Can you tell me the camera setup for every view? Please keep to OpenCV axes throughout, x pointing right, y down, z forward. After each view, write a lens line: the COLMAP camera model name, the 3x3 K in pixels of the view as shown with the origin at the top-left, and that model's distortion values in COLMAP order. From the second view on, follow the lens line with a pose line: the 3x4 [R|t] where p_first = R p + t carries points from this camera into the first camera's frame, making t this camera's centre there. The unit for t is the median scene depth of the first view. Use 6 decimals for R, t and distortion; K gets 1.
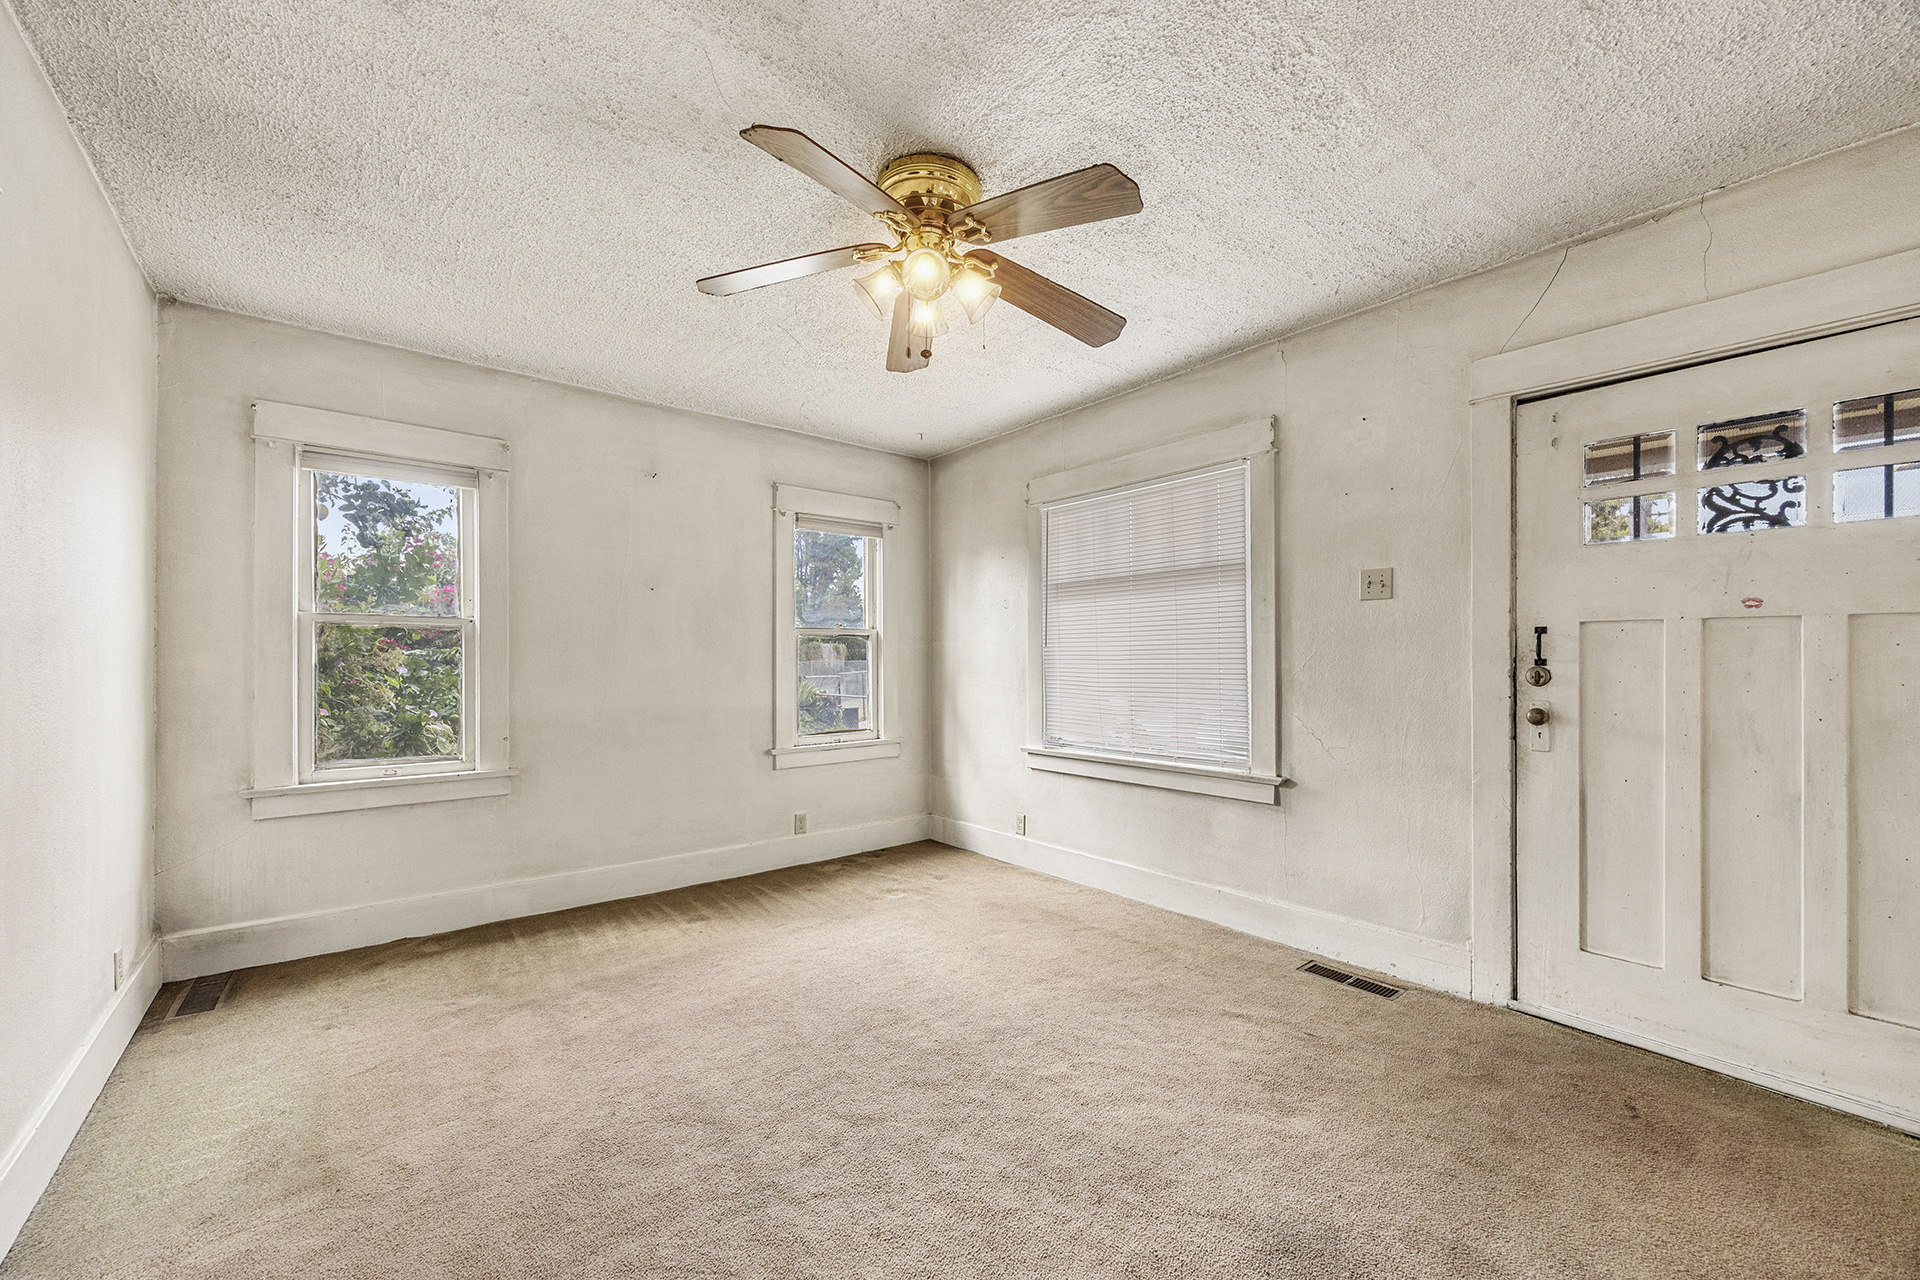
lens RADIAL K [[749.4, 0, 975.3], [0, 749.4, 651.4], [0, 0, 1]] dist [-0.003179, 0.000044]
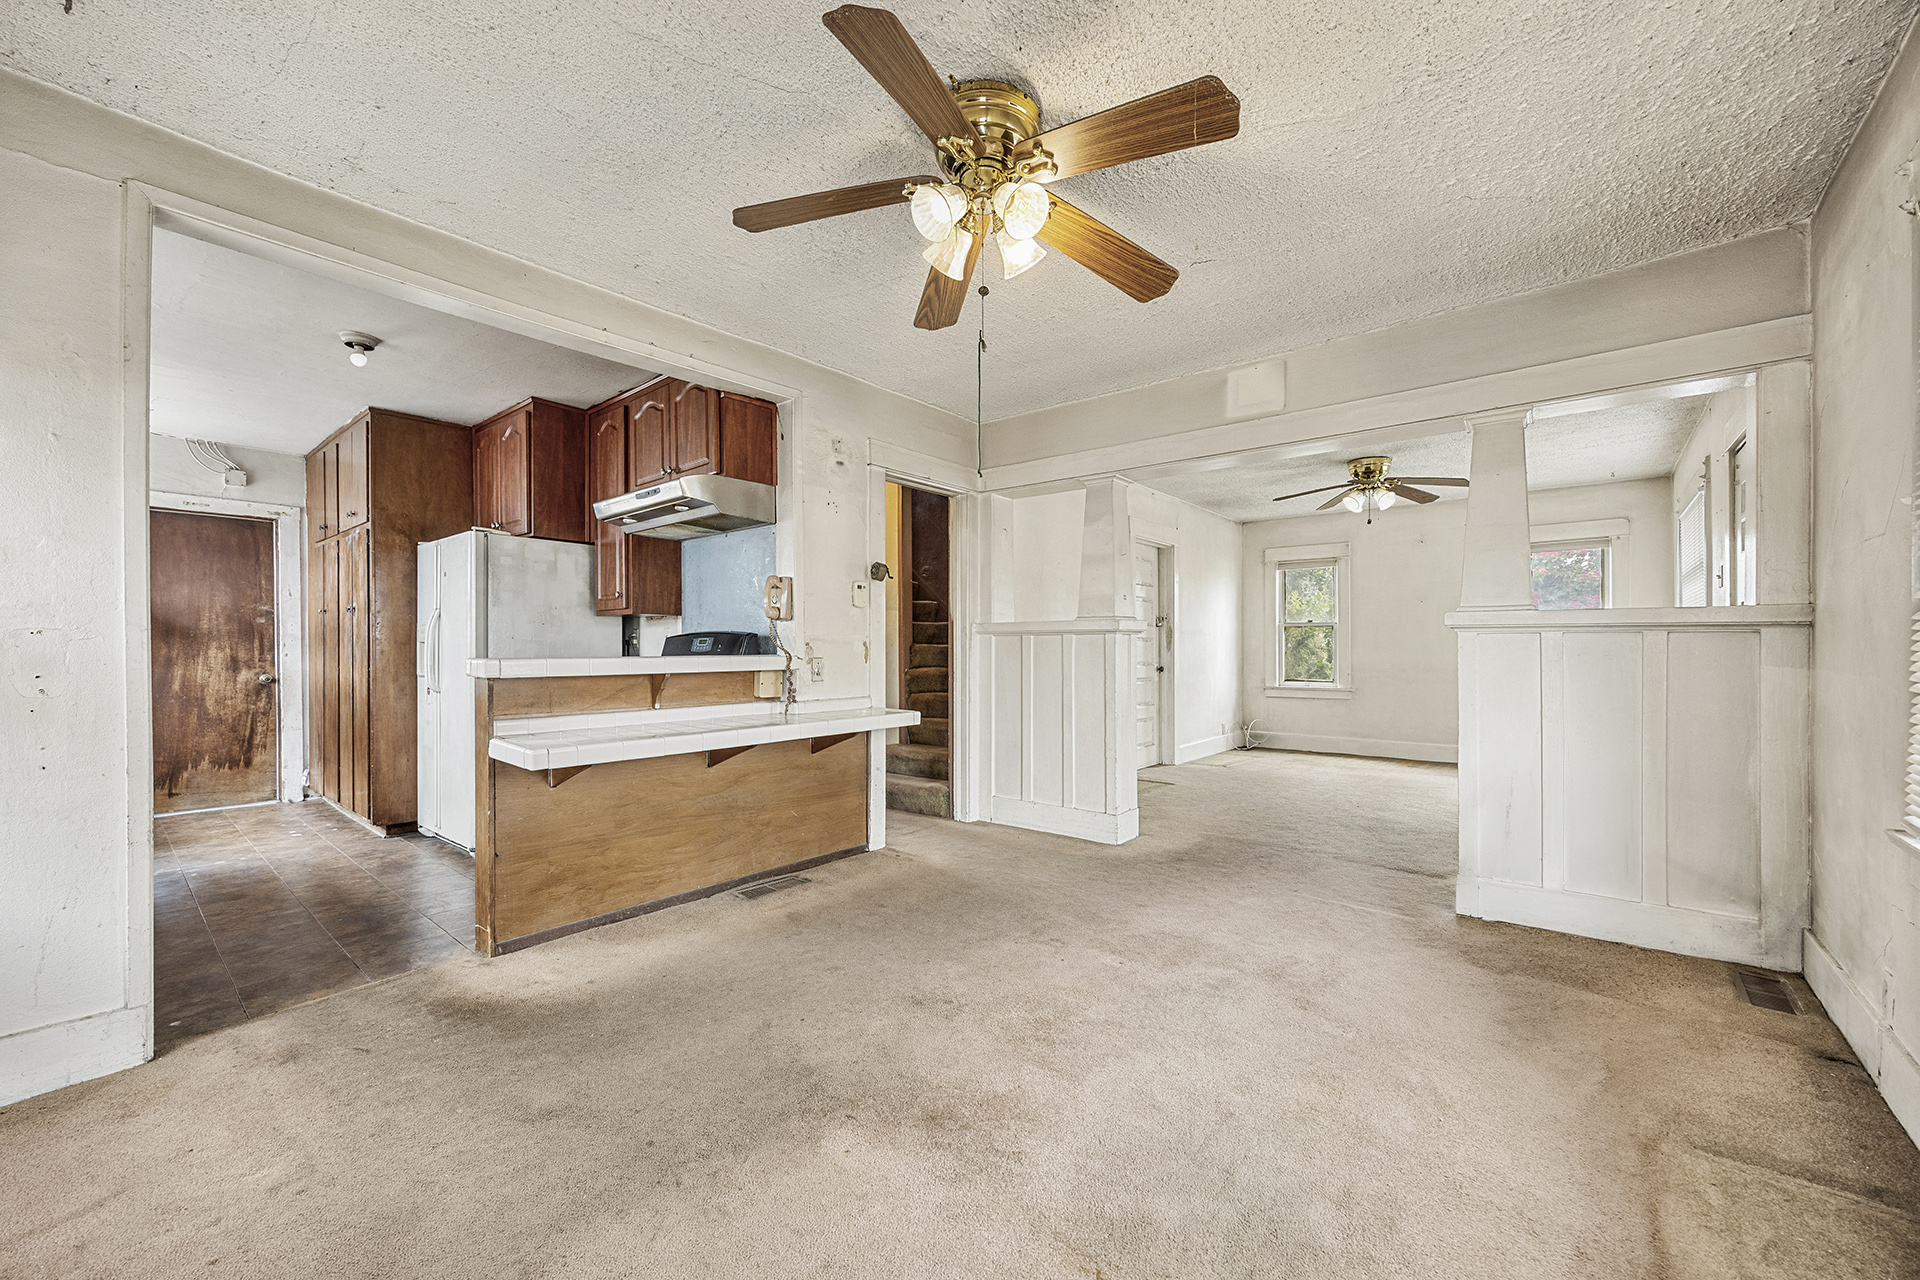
lens RADIAL K [[749.4, 0, 961.2], [0, 749.4, 663.0], [0, 0, 1]] dist [-0.003179, 0.000044]
pose [[0.178298, 0.018685, -0.983799, 1.443032], [0.014289, 0.999665, 0.021576, 0.016331], [0.983873, -0.017904, 0.177972, -0.574522]]
